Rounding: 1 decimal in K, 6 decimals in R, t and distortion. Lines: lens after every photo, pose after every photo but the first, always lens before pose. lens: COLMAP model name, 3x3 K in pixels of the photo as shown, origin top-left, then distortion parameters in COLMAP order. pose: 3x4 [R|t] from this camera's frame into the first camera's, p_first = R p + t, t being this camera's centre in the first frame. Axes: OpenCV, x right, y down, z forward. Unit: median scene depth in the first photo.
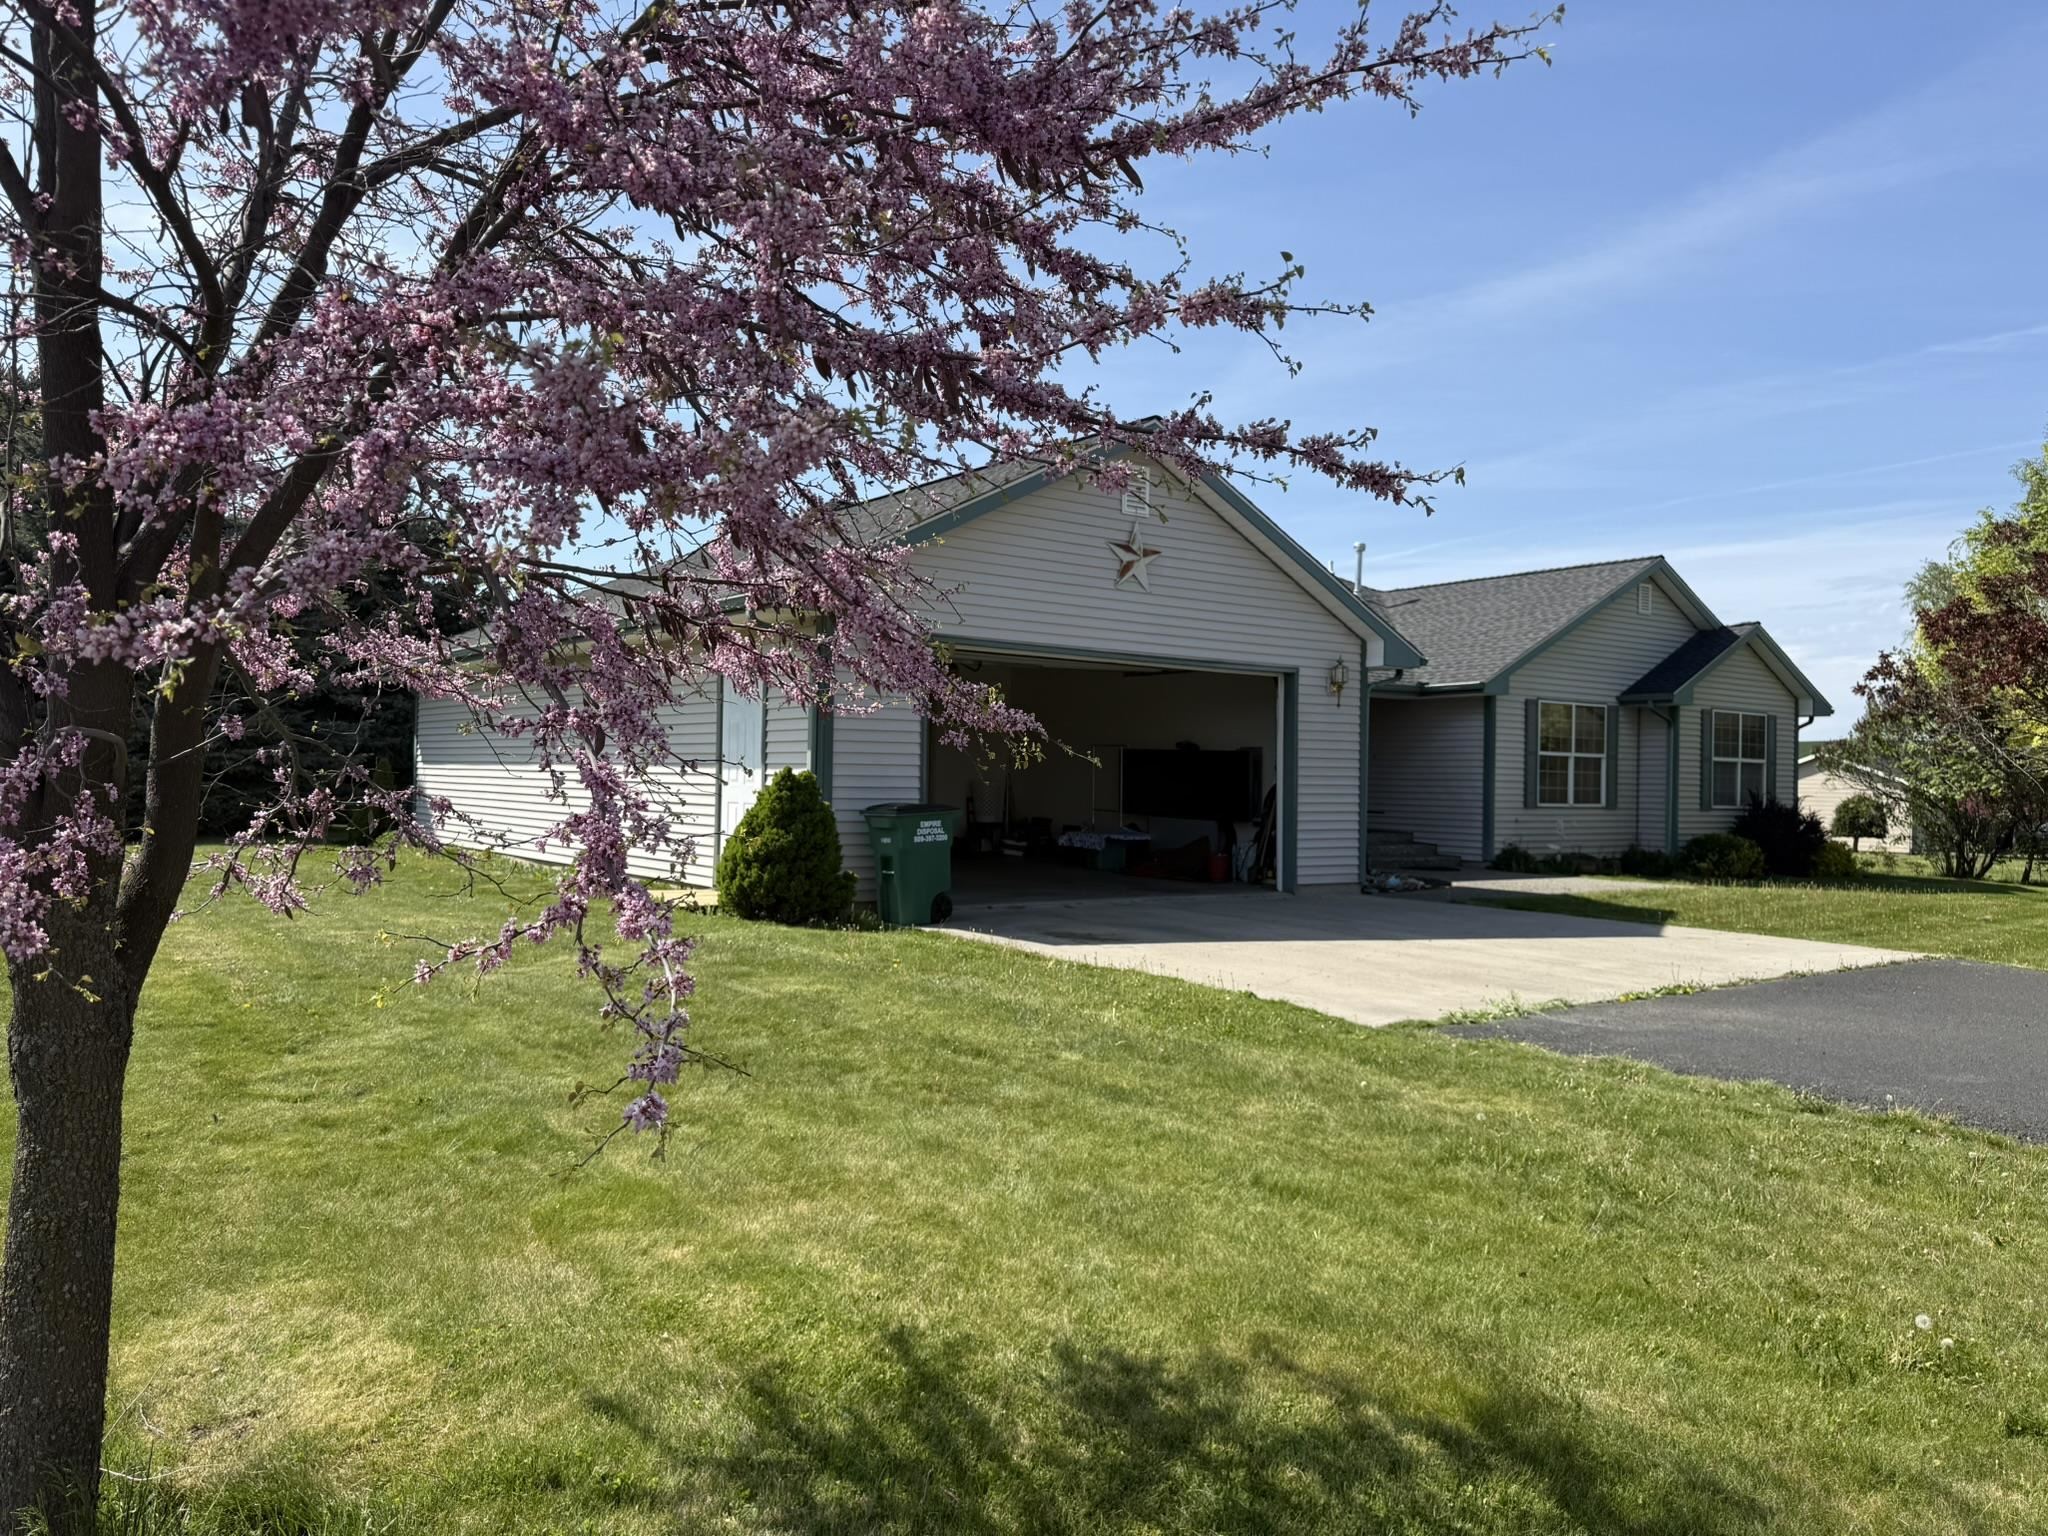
lens RADIAL K [[1457.6, 0, 1015.8], [0, 1457.6, 756.8], [0, 0, 1]] dist [0.107101, -0.184423]
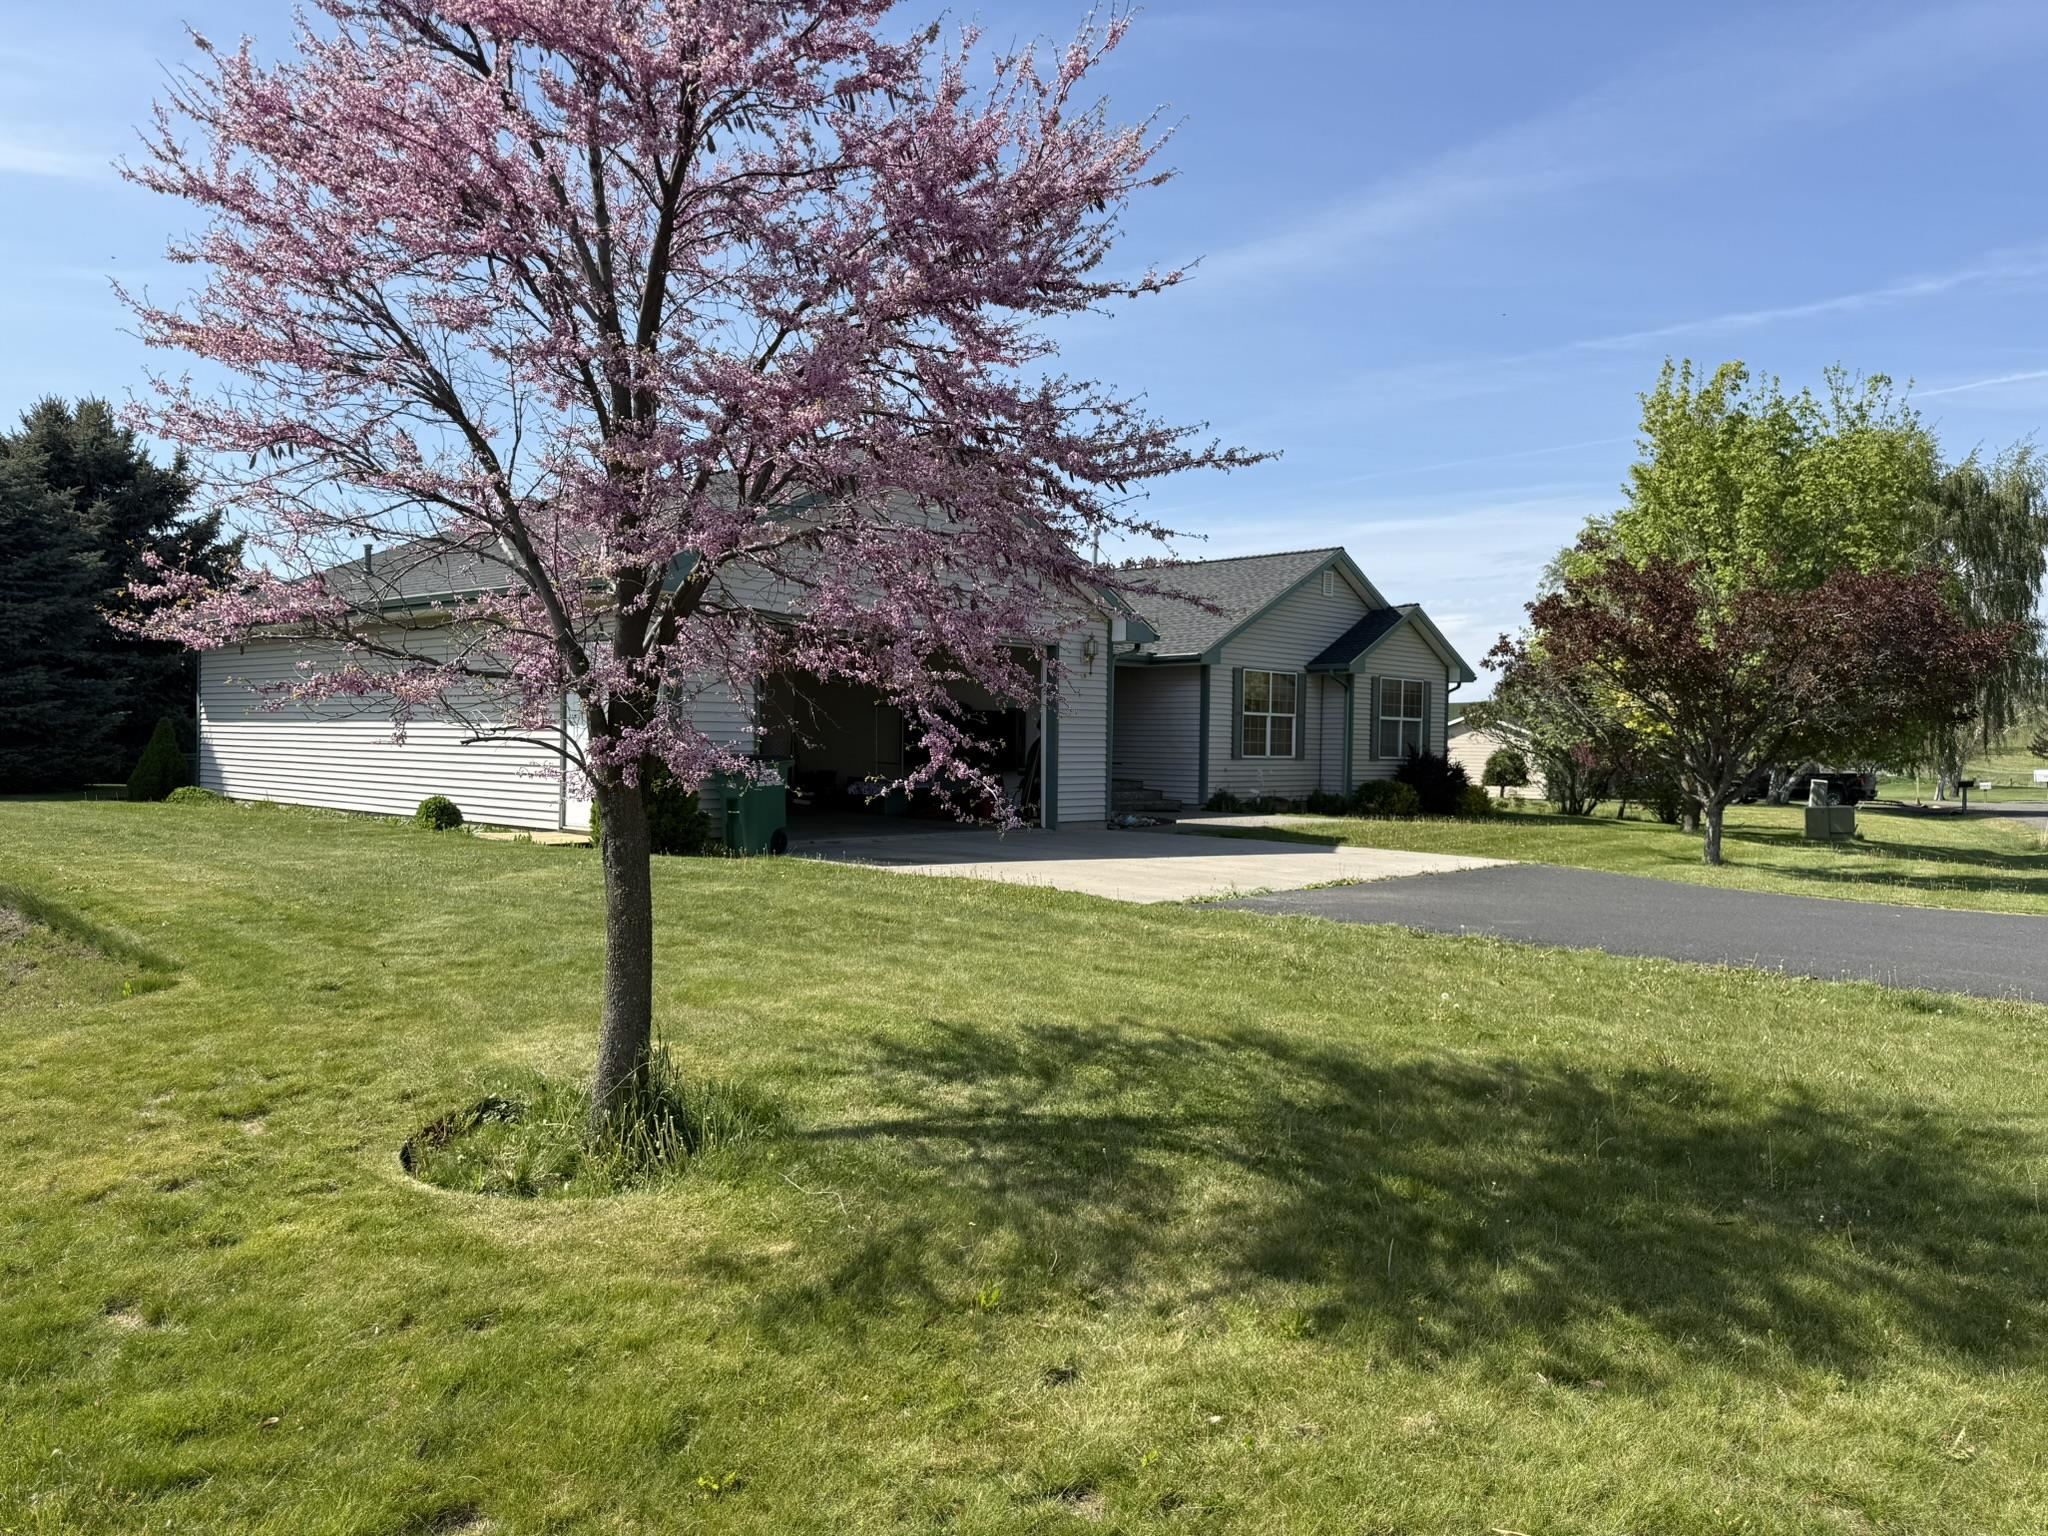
lens RADIAL K [[1457.6, 0, 1015.8], [0, 1457.6, 756.8], [0, 0, 1]] dist [0.107101, -0.184423]
pose [[0.981857, -0.004511, 0.189571, -0.058855], [-0.000708, 0.999623, 0.027454, 0.000785], [-0.189623, -0.027090, 0.981483, -0.148043]]
